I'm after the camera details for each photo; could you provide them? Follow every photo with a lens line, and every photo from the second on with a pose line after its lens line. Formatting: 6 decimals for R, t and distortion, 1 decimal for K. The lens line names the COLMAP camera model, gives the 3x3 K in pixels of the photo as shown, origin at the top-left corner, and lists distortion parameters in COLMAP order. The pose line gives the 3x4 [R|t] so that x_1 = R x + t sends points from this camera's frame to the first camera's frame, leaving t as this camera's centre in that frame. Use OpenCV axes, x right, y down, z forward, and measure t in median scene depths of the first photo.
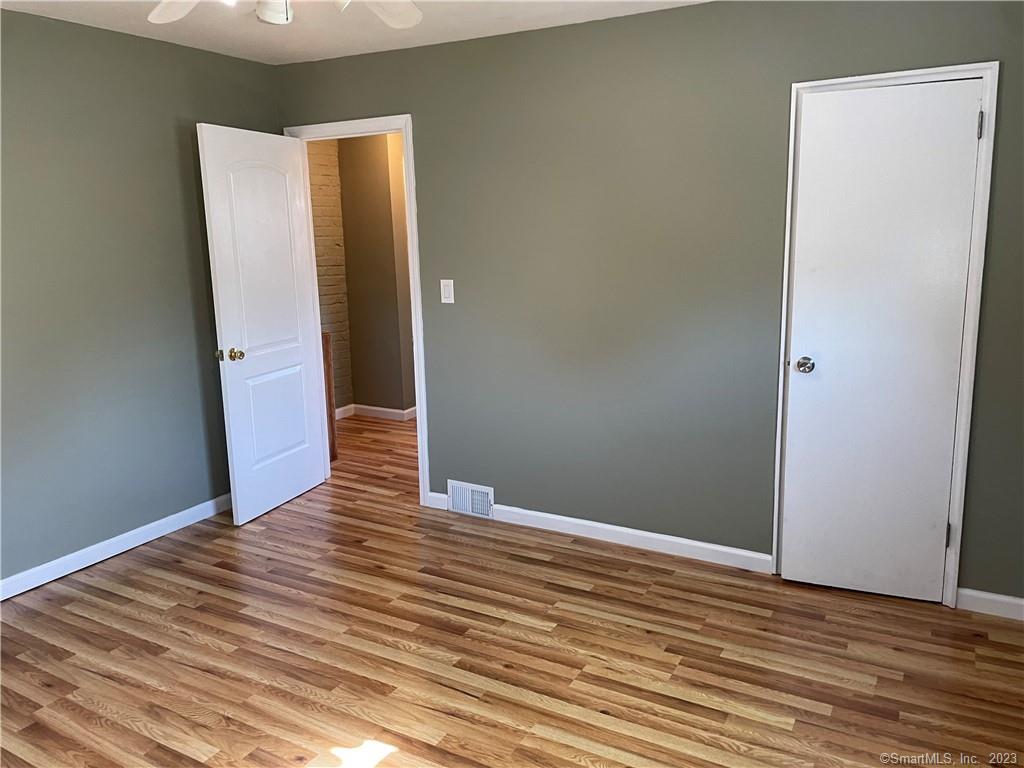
lens RADIAL K [[772.5, 0, 507.6], [0, 772.5, 378.3], [0, 0, 1]] dist [0.083386, -0.109628]
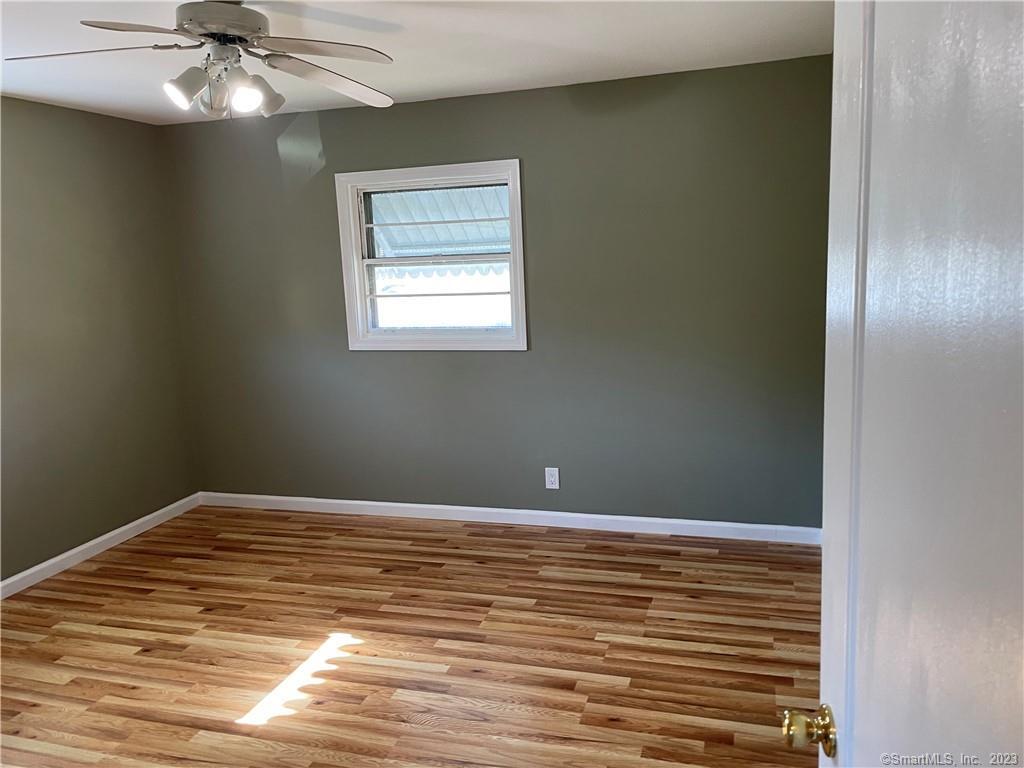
lens RADIAL K [[772.5, 0, 512.8], [0, 772.5, 381.4], [0, 0, 1]] dist [0.083386, -0.109628]
pose [[-0.972868, 0.096187, -0.210421, -0.304560], [0.017060, 0.936831, 0.349367, -0.353724], [0.230733, 0.336298, -0.913053, 1.755774]]
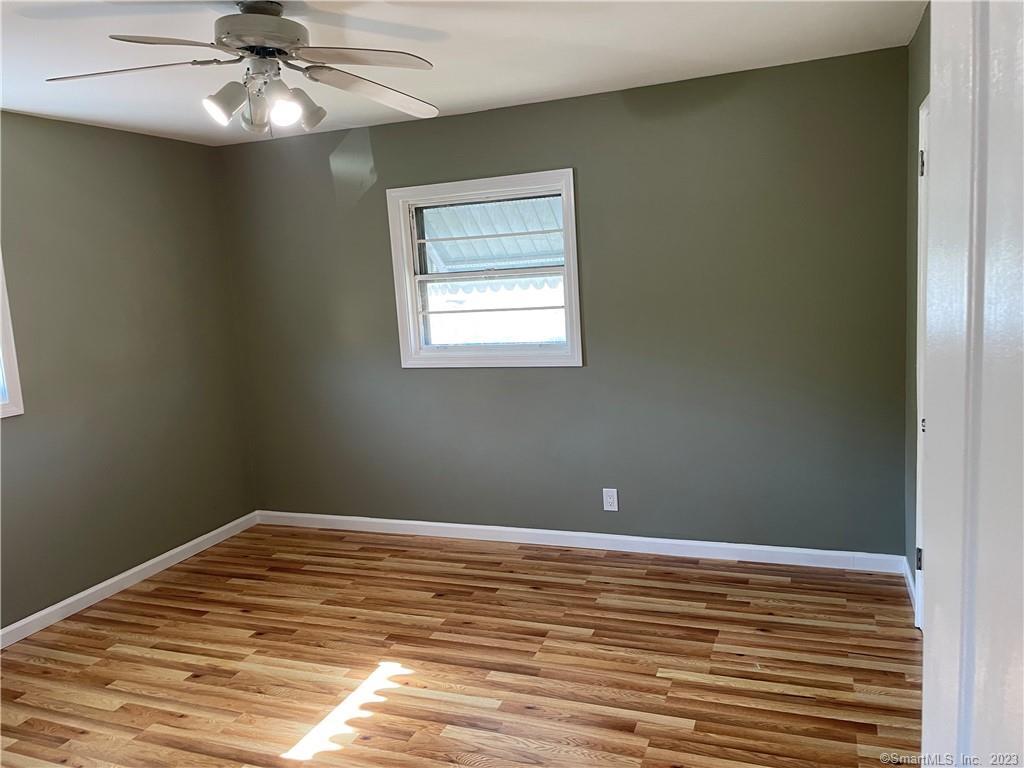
lens RADIAL K [[772.5, 0, 513.2], [0, 772.5, 386.1], [0, 0, 1]] dist [0.083386, -0.109628]
pose [[-0.985647, 0.102115, -0.134435, -0.329242], [0.051487, 0.940209, 0.336684, -0.342413], [0.160777, 0.324930, -0.931972, 1.703766]]
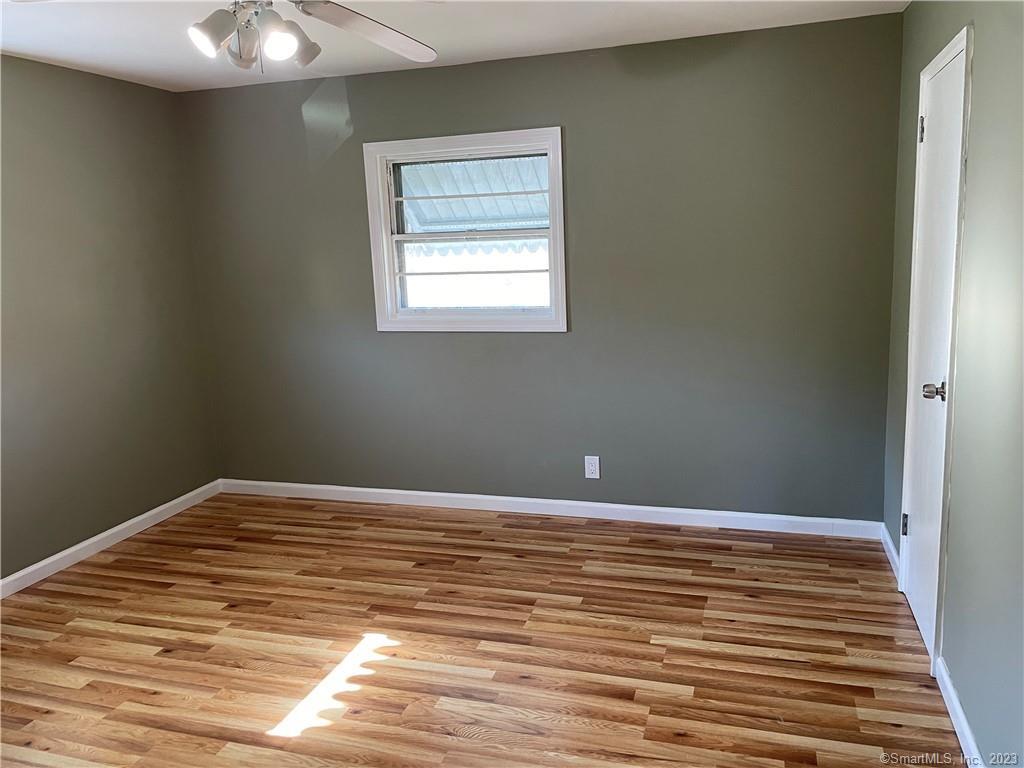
lens RADIAL K [[772.5, 0, 522.3], [0, 772.5, 378.2], [0, 0, 1]] dist [0.083386, -0.109628]
pose [[-0.973885, 0.095755, -0.205861, -0.270868], [0.014576, 0.931210, 0.364191, -0.319678], [0.226573, 0.351680, -0.908287, 1.660265]]
